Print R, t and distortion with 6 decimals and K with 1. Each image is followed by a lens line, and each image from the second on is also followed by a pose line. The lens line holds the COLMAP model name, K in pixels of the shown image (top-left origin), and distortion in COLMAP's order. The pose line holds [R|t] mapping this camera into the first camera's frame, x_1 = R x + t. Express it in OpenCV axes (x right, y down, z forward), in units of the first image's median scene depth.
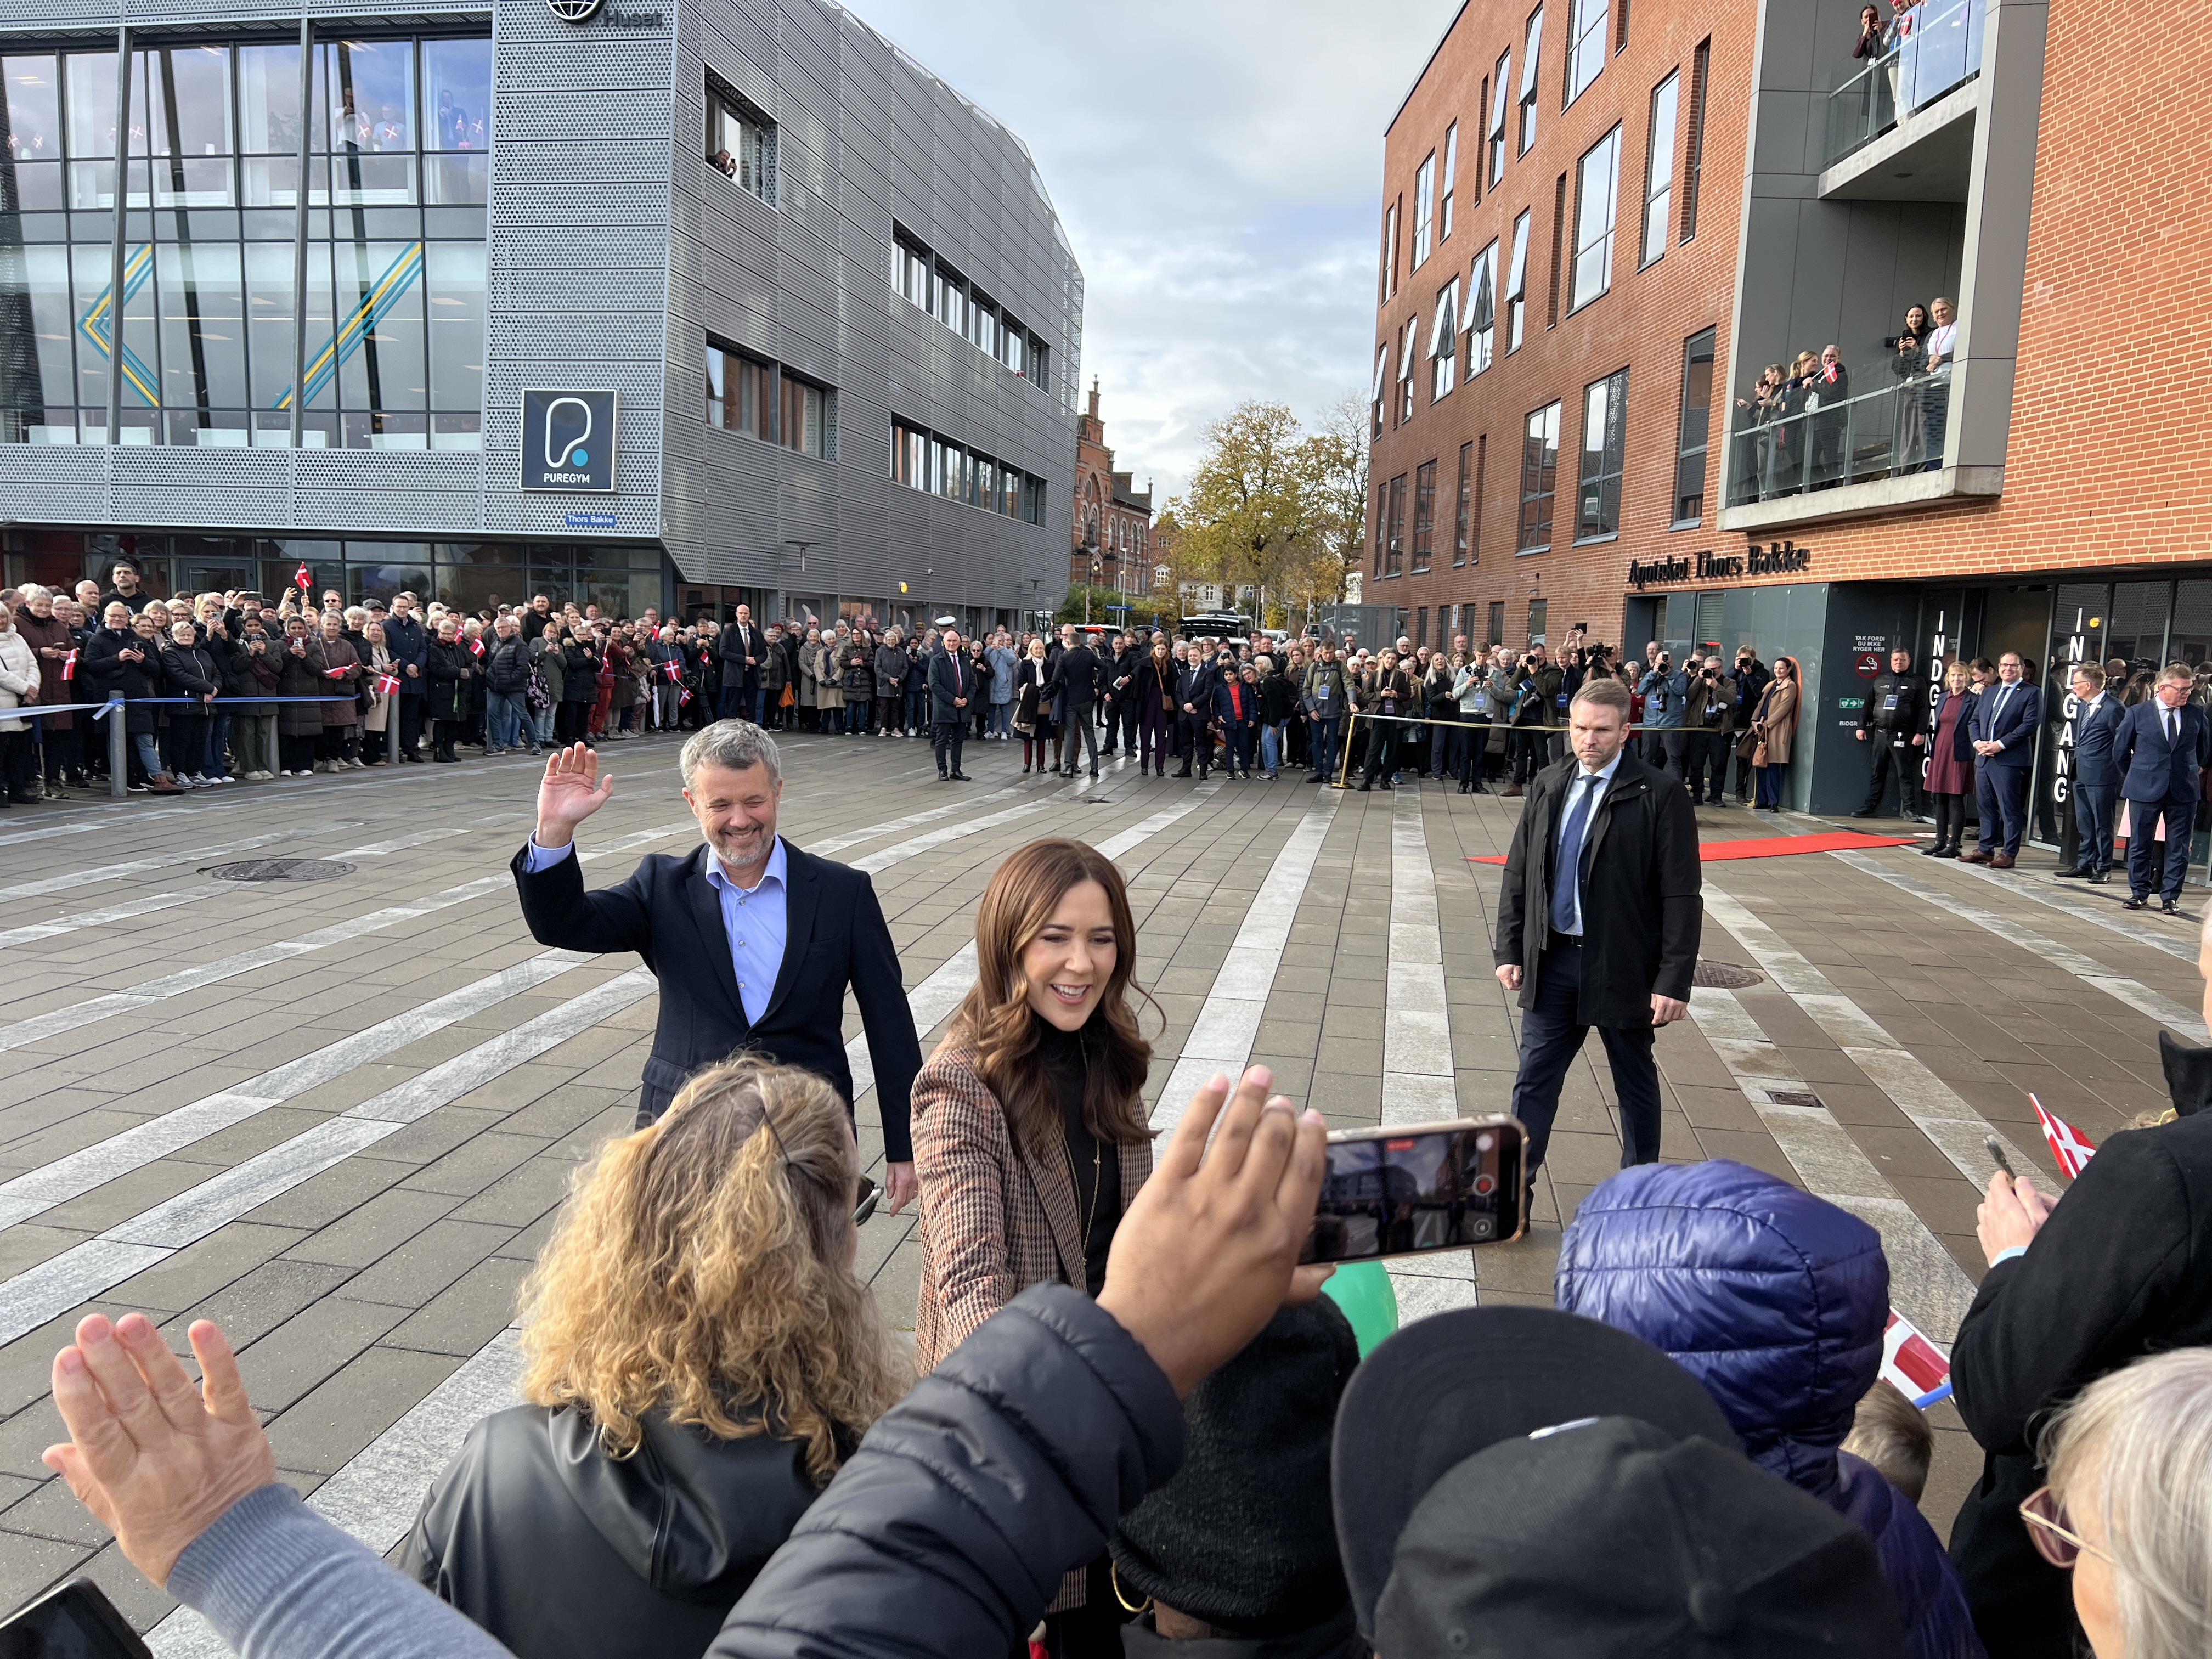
lens RADIAL K [[1675.3, 0, 1106.0], [0, 1675.3, 829.5], [0, 0, 1]] dist [0.079700, -0.078899]
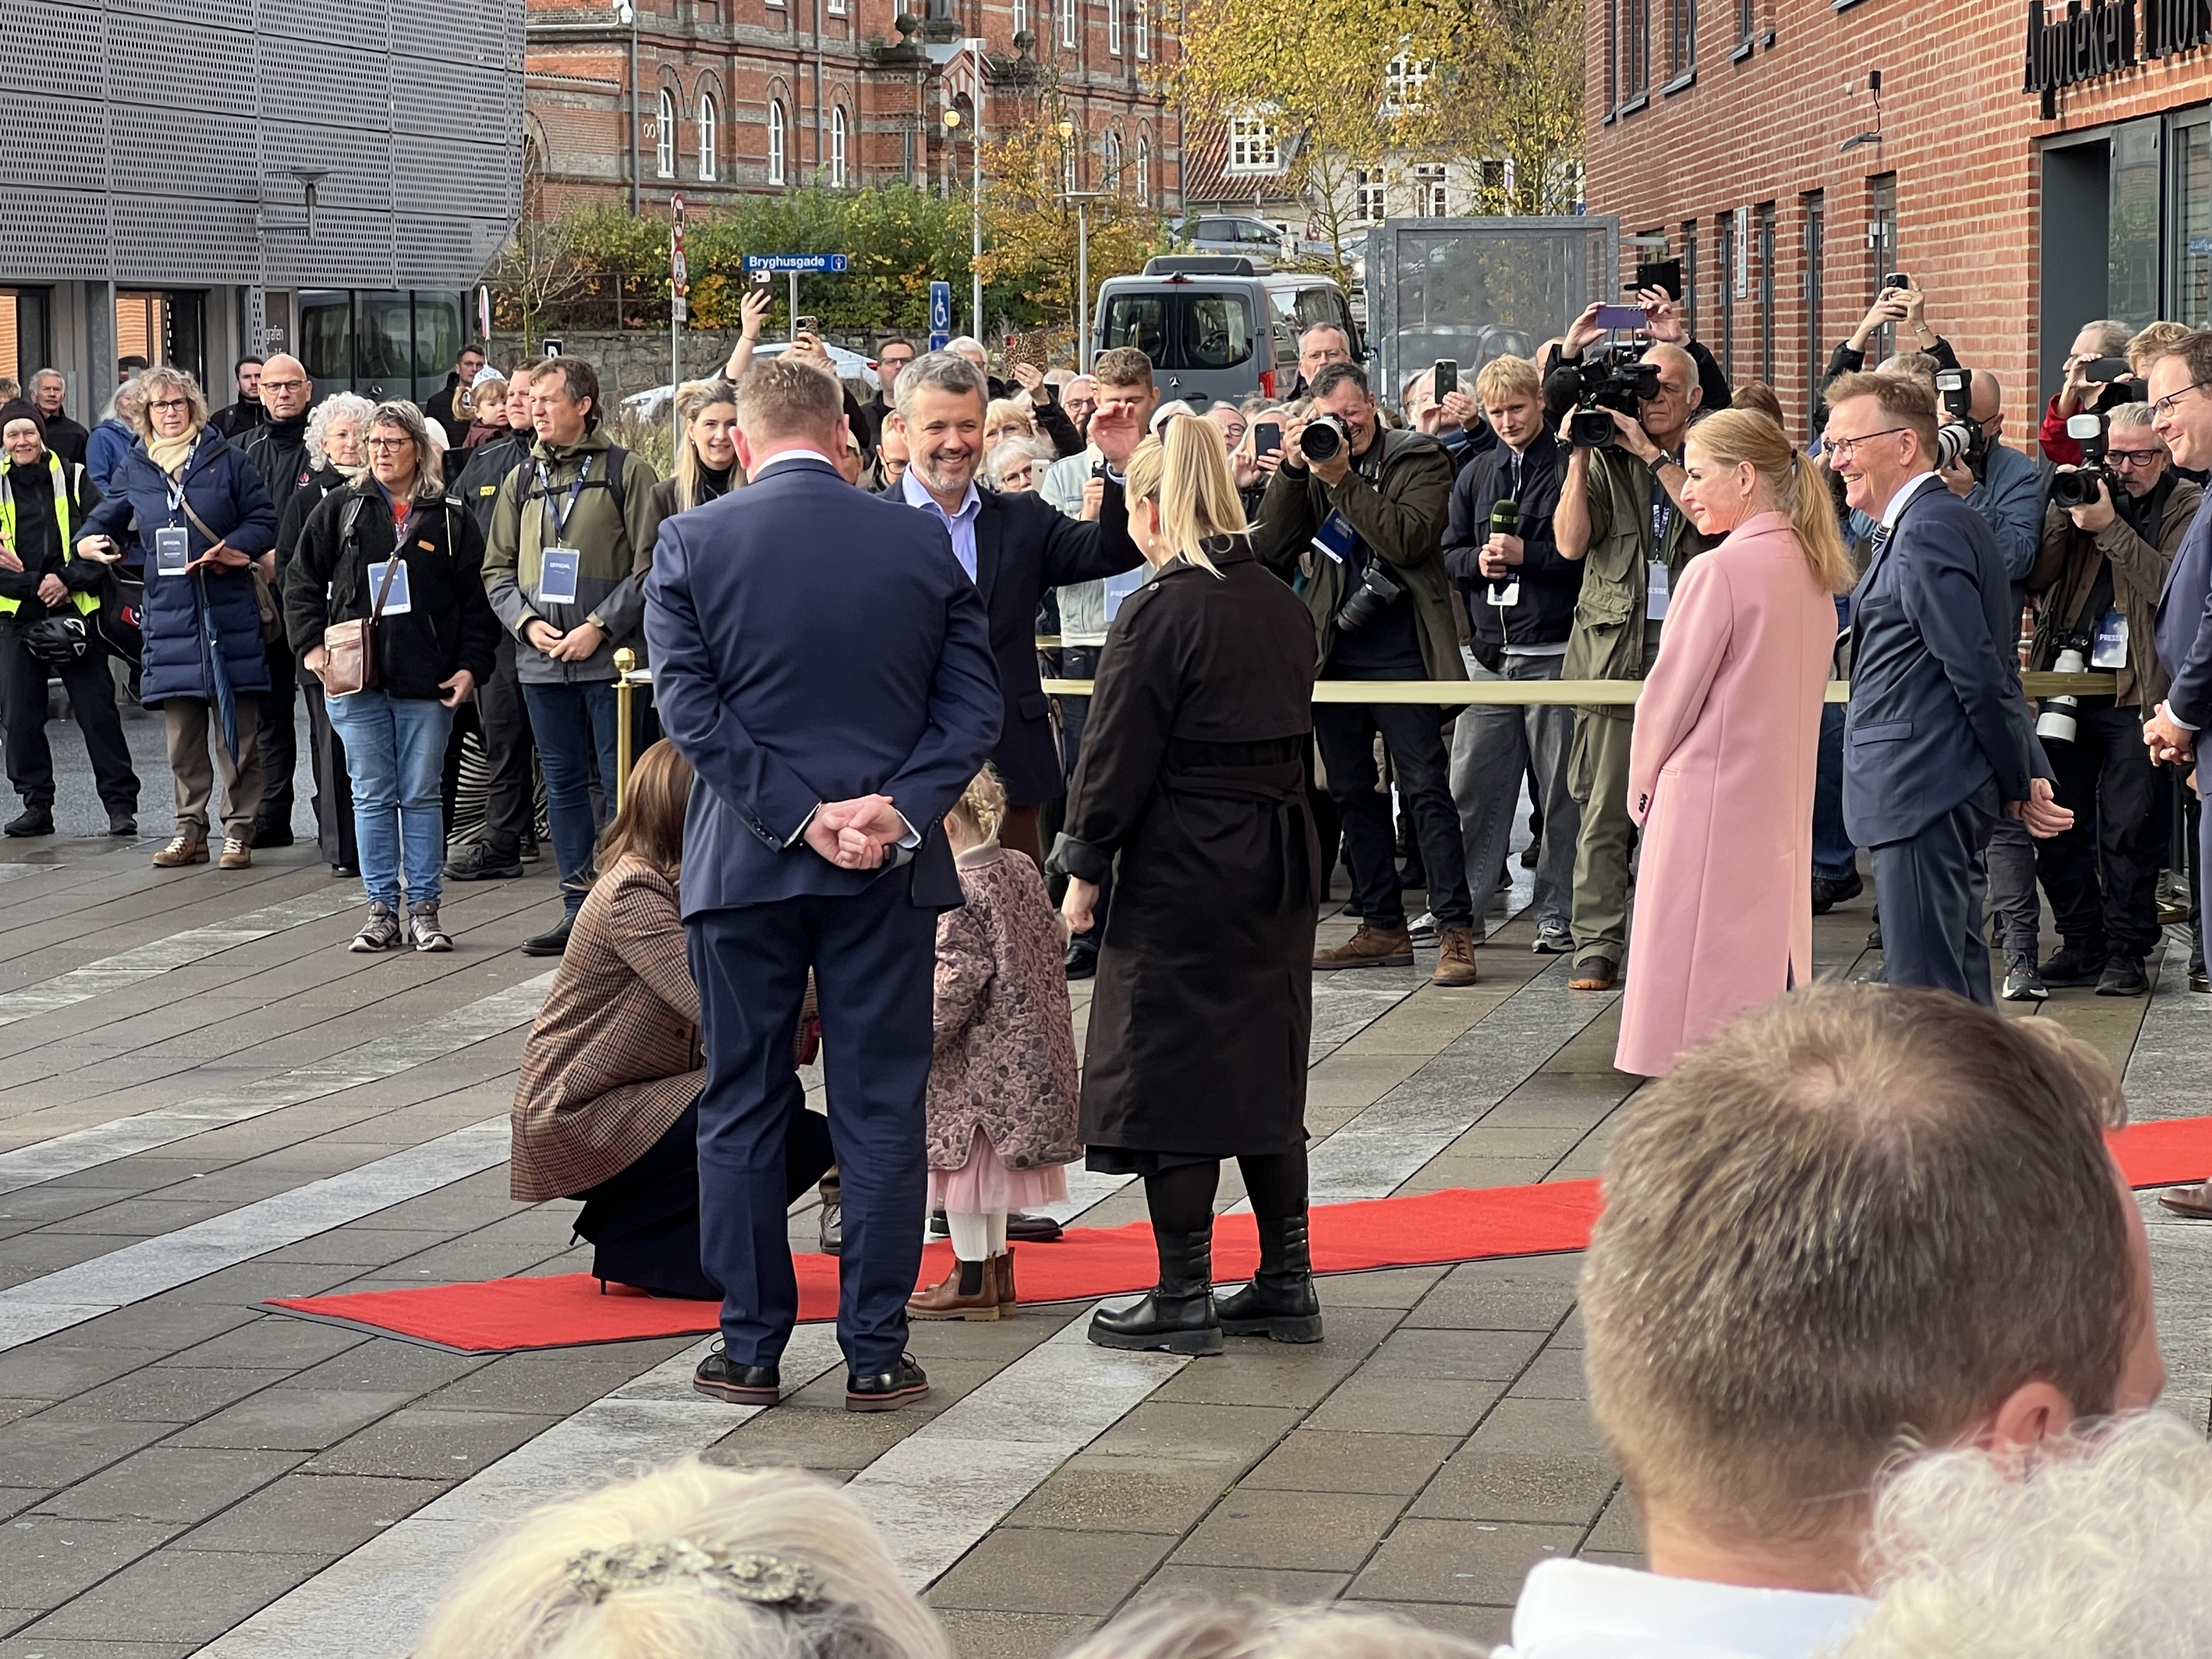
lens RADIAL K [[6293.1, 0, 1106.0], [0, 6293.1, 829.5], [0, 0, 1]] dist [-0.217169, 7.576068]
pose [[0.999070, -0.037349, -0.021553, 0.204982], [0.036410, 0.998435, -0.042456, -0.003452], [0.023105, 0.041631, 0.998866, 0.080864]]
